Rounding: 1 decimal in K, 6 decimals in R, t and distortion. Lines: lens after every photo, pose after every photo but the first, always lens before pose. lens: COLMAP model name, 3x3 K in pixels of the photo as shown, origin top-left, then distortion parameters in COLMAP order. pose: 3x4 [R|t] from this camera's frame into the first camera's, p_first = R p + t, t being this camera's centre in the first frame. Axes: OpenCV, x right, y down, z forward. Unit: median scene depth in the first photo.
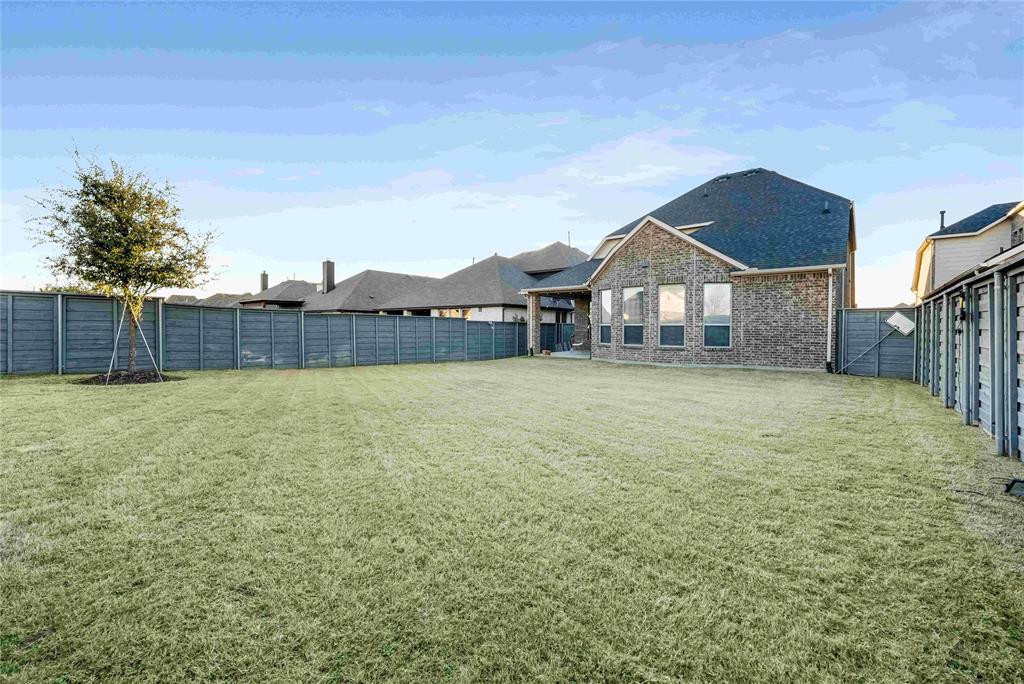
lens RADIAL K [[417.1, 0, 512.7], [0, 417.1, 341.6], [0, 0, 1]] dist [-0.001118, 0.000268]
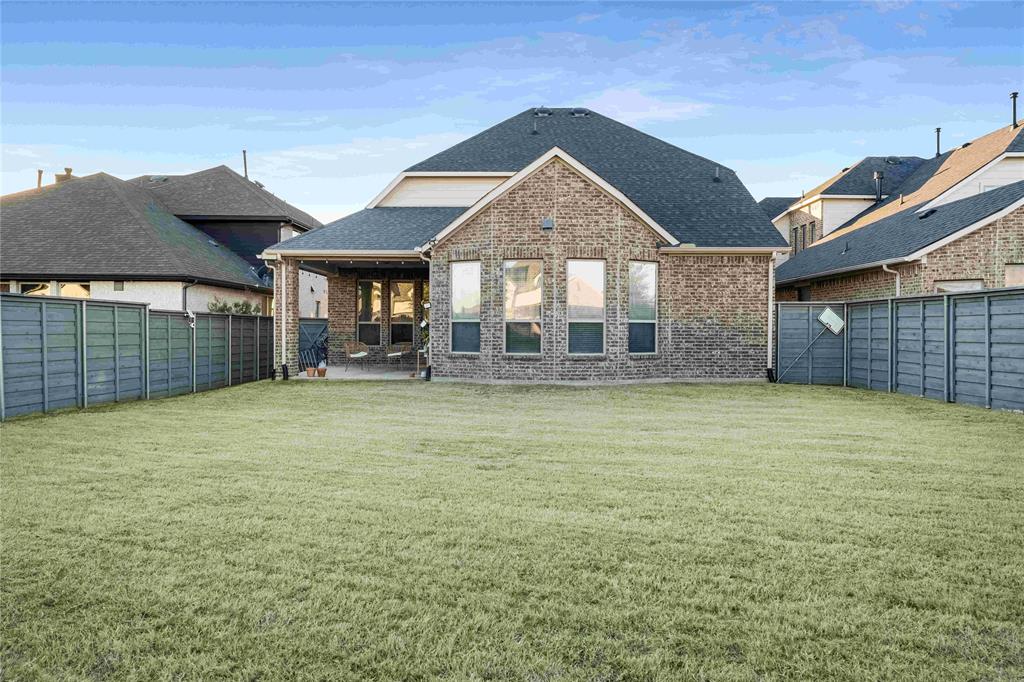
lens RADIAL K [[652.0, 0, 511.6], [0, 652.0, 333.3], [0, 0, 1]] dist [0.010431, -0.000288]
pose [[0.776861, -0.007462, 0.629629, -0.343514], [0.019678, 0.999729, -0.012432, -0.010905], [-0.629365, 0.022048, 0.776797, 0.279527]]
